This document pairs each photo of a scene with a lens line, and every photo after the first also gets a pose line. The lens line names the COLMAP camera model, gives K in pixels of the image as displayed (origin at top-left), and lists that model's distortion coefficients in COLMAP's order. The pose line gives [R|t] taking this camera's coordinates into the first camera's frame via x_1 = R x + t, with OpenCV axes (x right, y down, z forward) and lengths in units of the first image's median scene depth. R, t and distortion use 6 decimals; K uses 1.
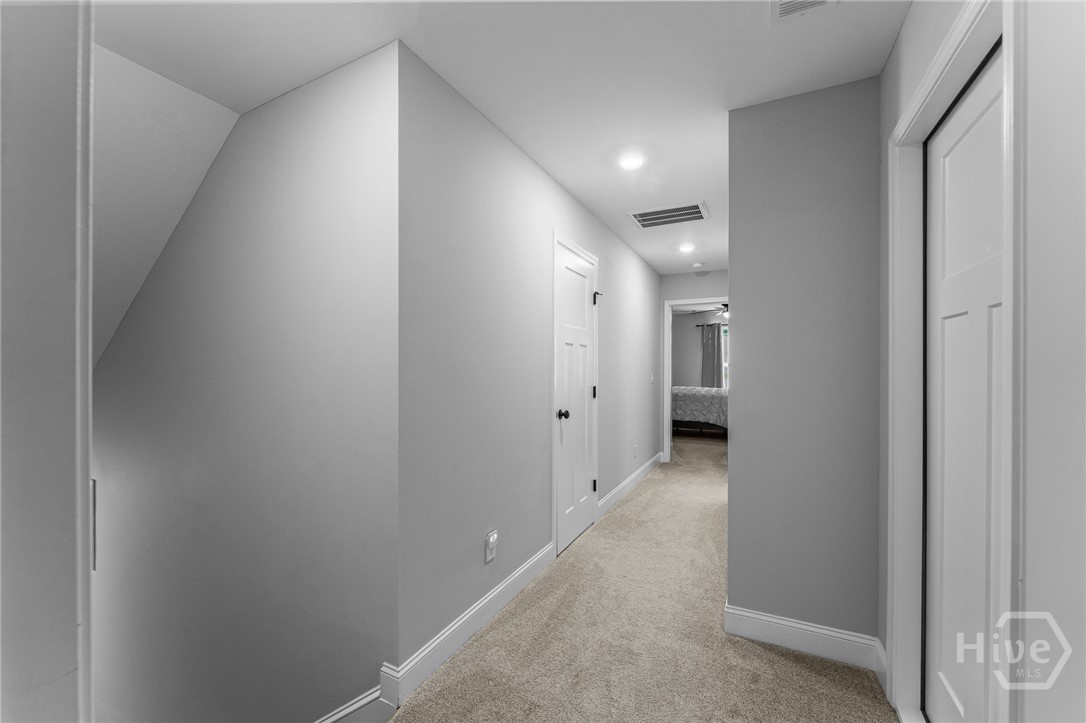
lens RADIAL K [[438.5, 0, 542.2], [0, 438.5, 358.4], [0, 0, 1]] dist [-0.001373, -0.000159]
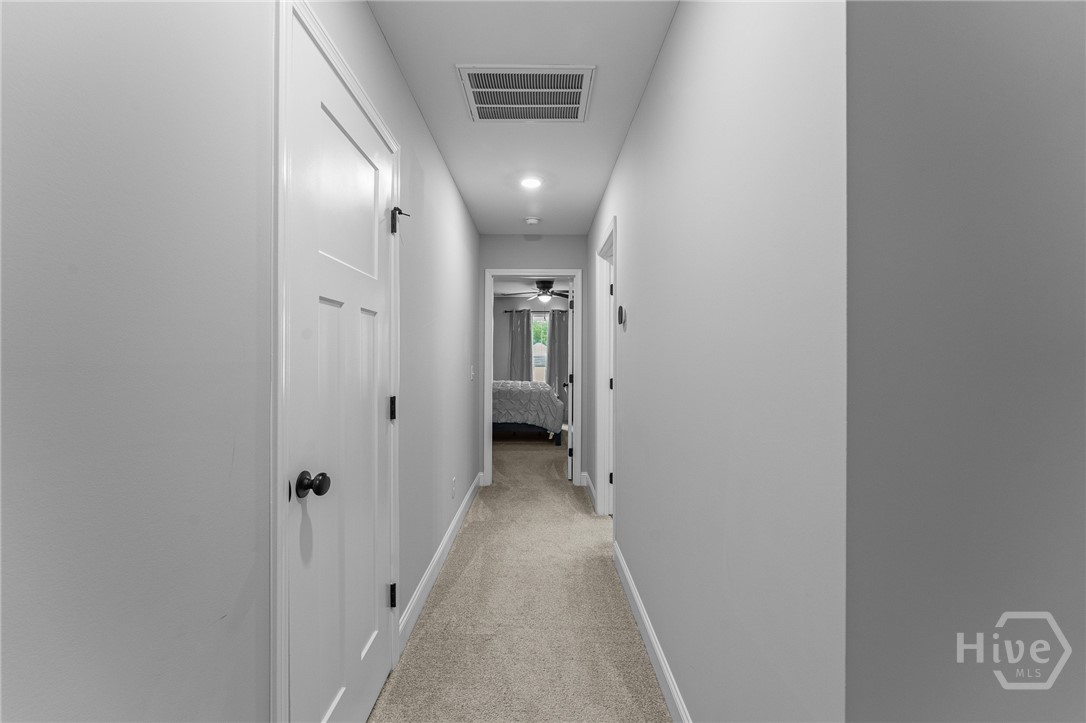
lens RADIAL K [[438.5, 0, 542.2], [0, 438.5, 358.4], [0, 0, 1]] dist [-0.001373, -0.000159]
pose [[0.891278, 0.000006, 0.453456, 0.032218], [-0.009610, 0.999776, 0.018877, 0.006788], [-0.453354, -0.021182, 0.891079, 0.345786]]
